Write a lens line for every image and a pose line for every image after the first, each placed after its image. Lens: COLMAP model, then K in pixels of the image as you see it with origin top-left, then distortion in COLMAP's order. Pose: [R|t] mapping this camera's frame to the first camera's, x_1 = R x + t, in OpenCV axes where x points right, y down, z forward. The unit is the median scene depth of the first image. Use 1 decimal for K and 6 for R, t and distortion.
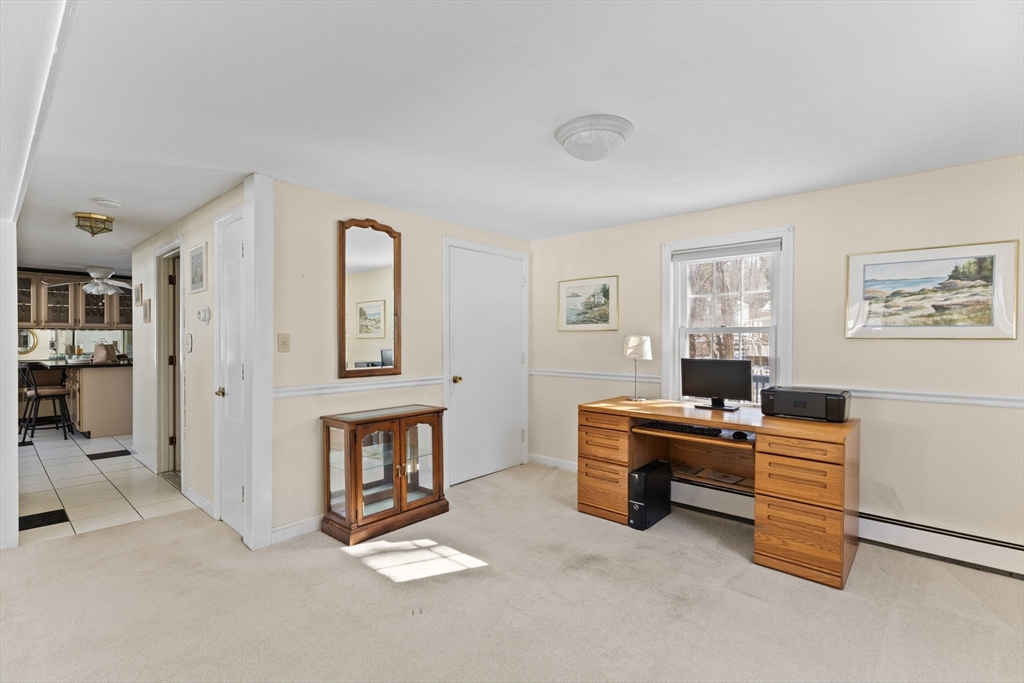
lens RADIAL K [[469.1, 0, 521.1], [0, 469.1, 341.5], [0, 0, 1]] dist [0.010319, -0.002228]
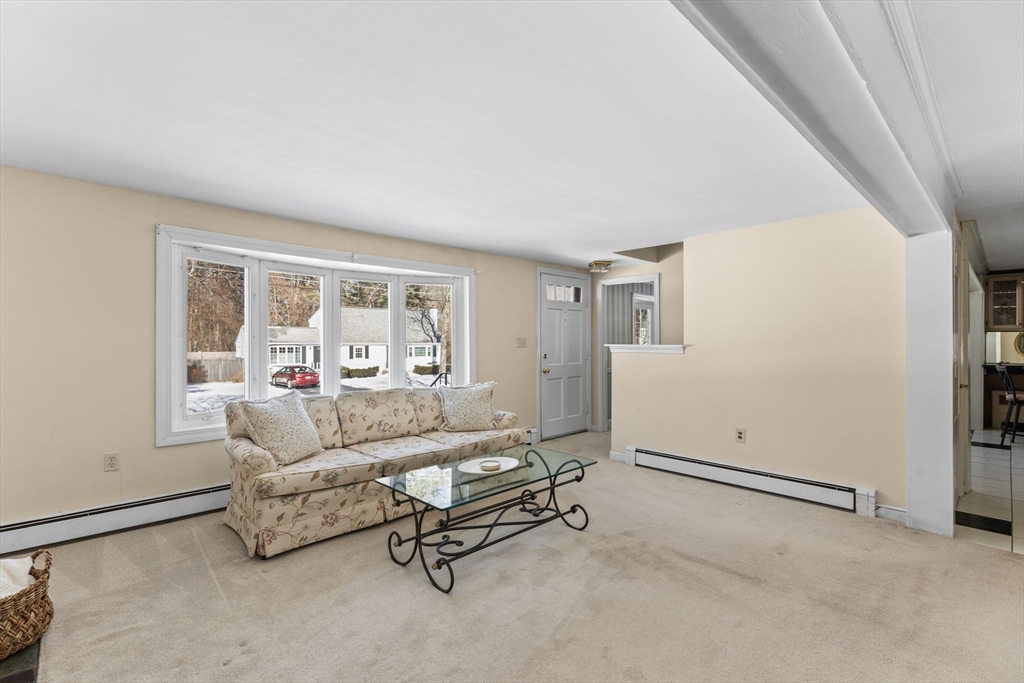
lens RADIAL K [[469.1, 0, 506.1], [0, 469.1, 343.1], [0, 0, 1]] dist [0.010319, -0.002228]
pose [[-0.086719, 0.001369, -0.996232, 0.070622], [-0.004699, 0.999987, 0.001784, 0.000550], [0.996222, 0.004836, -0.086712, 0.088323]]
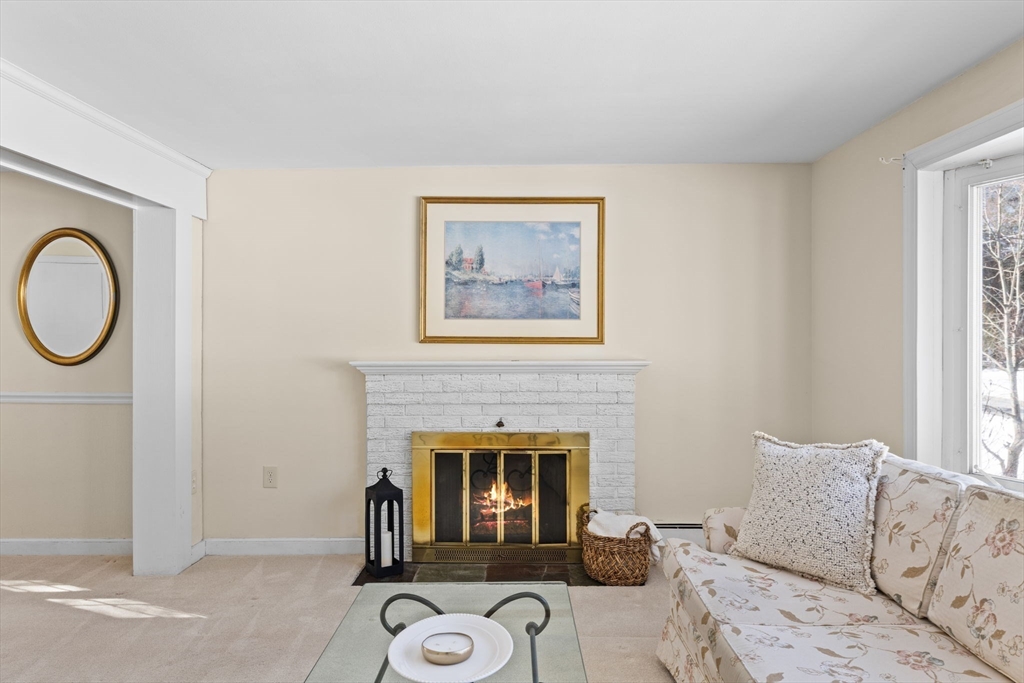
lens RADIAL K [[741.7, 0, 515.1], [0, 741.7, 341.2], [0, 0, 1]] dist [0.000843, 0.007006]
pose [[-0.656168, -0.001526, 0.754613, -1.311339], [0.002279, 0.999989, 0.004004, -0.000131], [-0.754611, 0.004347, -0.656157, 0.321703]]
